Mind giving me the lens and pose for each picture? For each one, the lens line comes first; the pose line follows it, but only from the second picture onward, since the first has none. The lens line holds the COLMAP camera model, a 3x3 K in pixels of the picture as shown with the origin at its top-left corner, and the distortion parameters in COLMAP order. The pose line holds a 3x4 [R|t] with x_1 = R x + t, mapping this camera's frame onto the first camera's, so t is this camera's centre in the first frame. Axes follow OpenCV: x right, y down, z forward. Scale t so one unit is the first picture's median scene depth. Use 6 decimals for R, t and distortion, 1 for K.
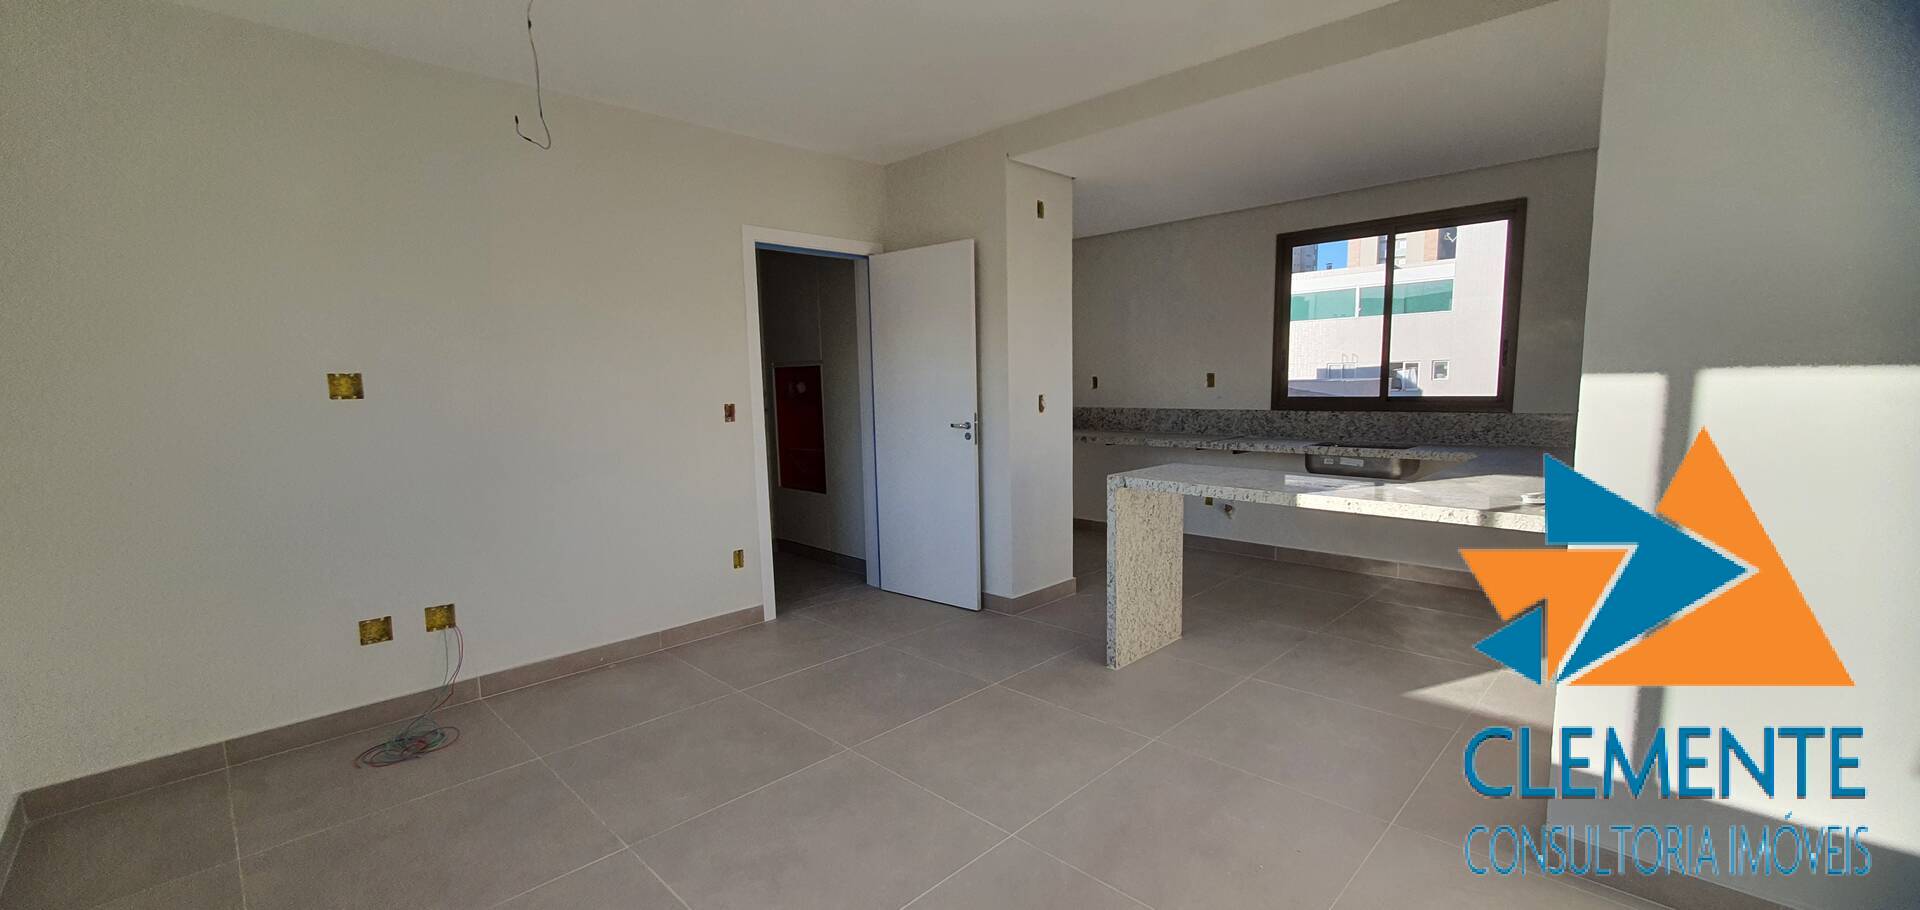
lens RADIAL K [[769.4, 0, 952.2], [0, 769.4, 480.3], [0, 0, 1]] dist [-0.004942, 0.001492]
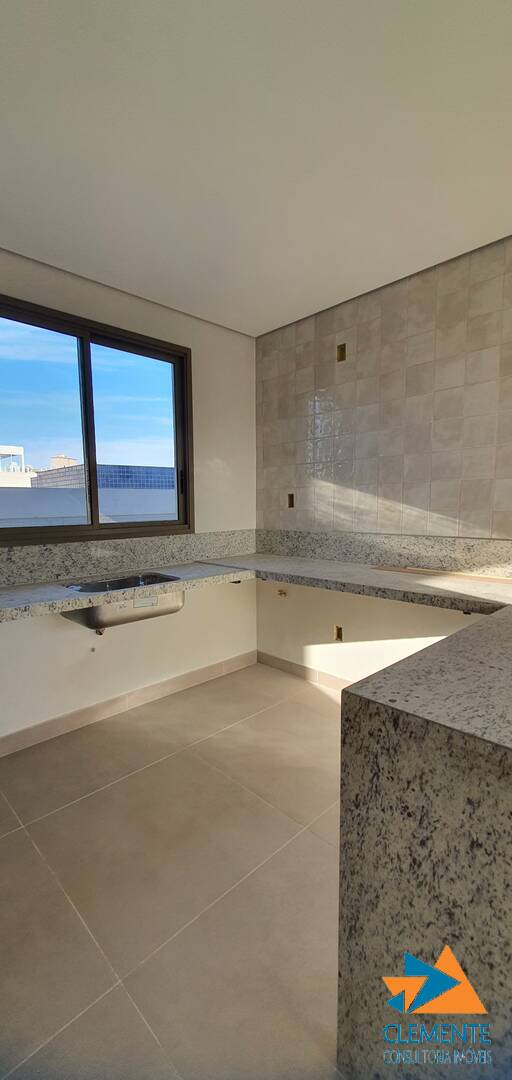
lens RADIAL K [[432.8, 0, 247.7], [0, 432.8, 552.8], [0, 0, 1]] dist [-0.004942, 0.001492]
pose [[0.015228, -0.089584, 0.995863, 0.057590], [0.141543, 0.986142, 0.086545, -0.092314], [-0.989815, 0.139640, 0.027697, 0.799014]]
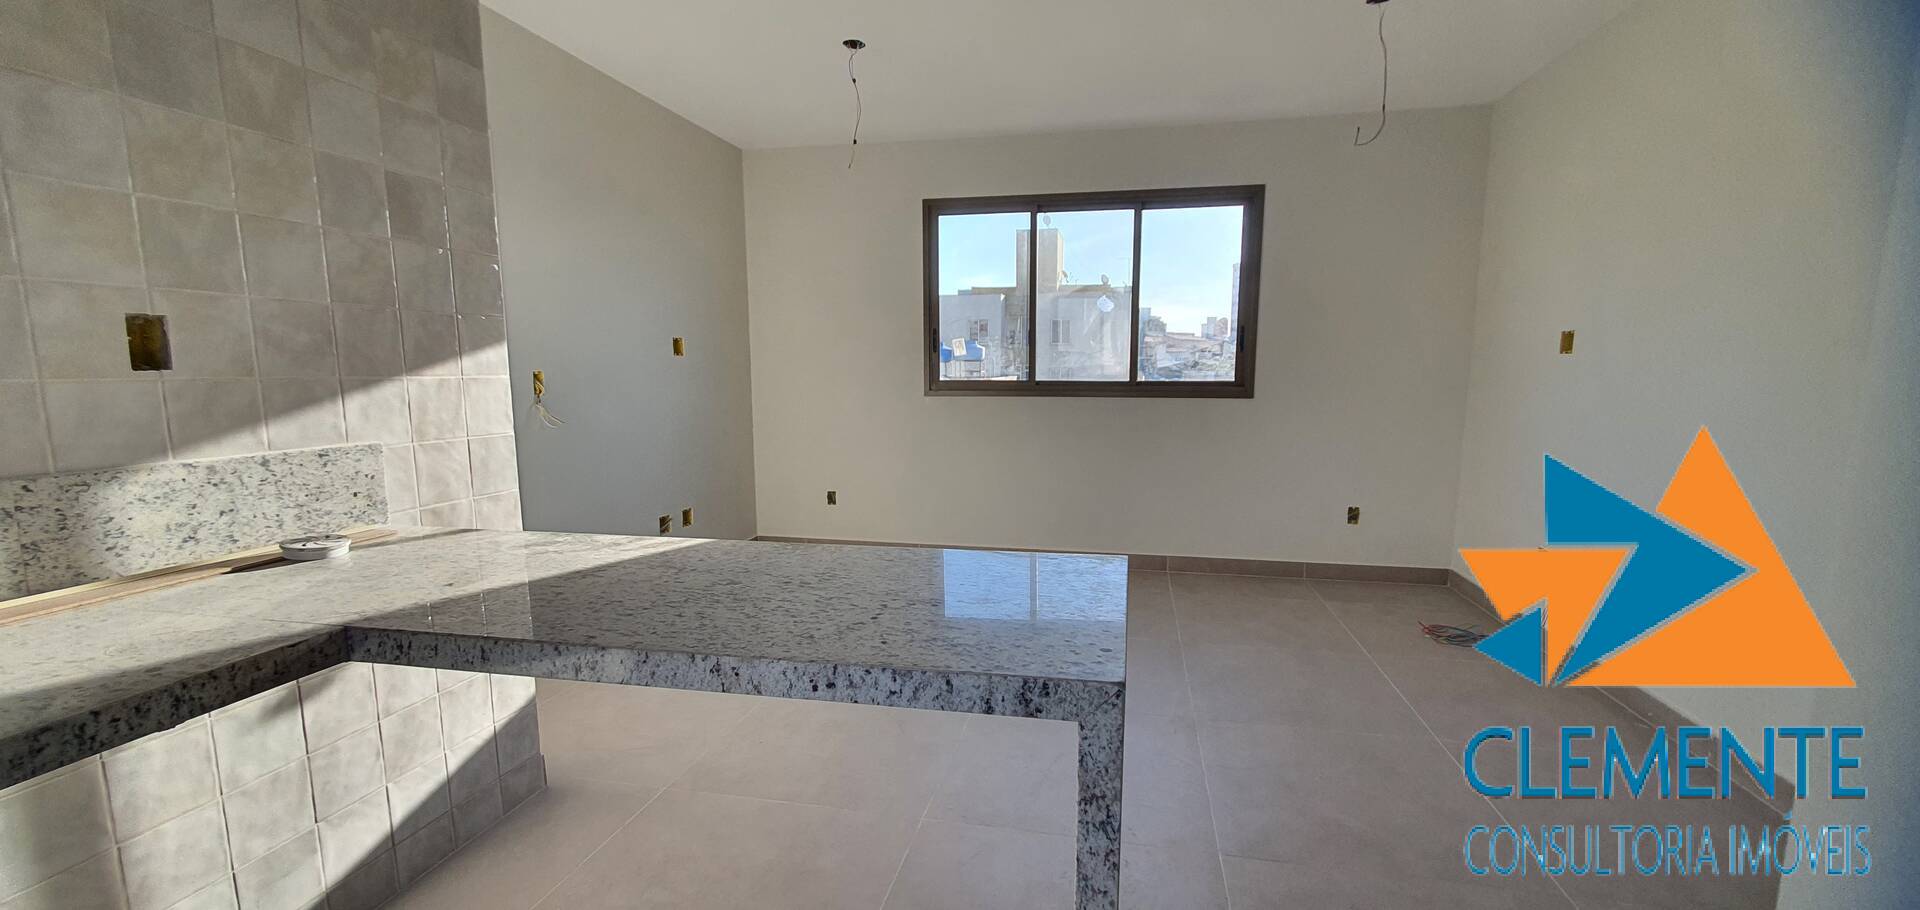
lens RADIAL K [[769.4, 0, 976.8], [0, 769.4, 473.3], [0, 0, 1]] dist [-0.004942, 0.001492]
pose [[-0.828788, 0.096822, -0.551122, 0.341905], [-0.055270, 0.965935, 0.252813, -0.104869], [0.556826, 0.239989, -0.795204, 0.881506]]
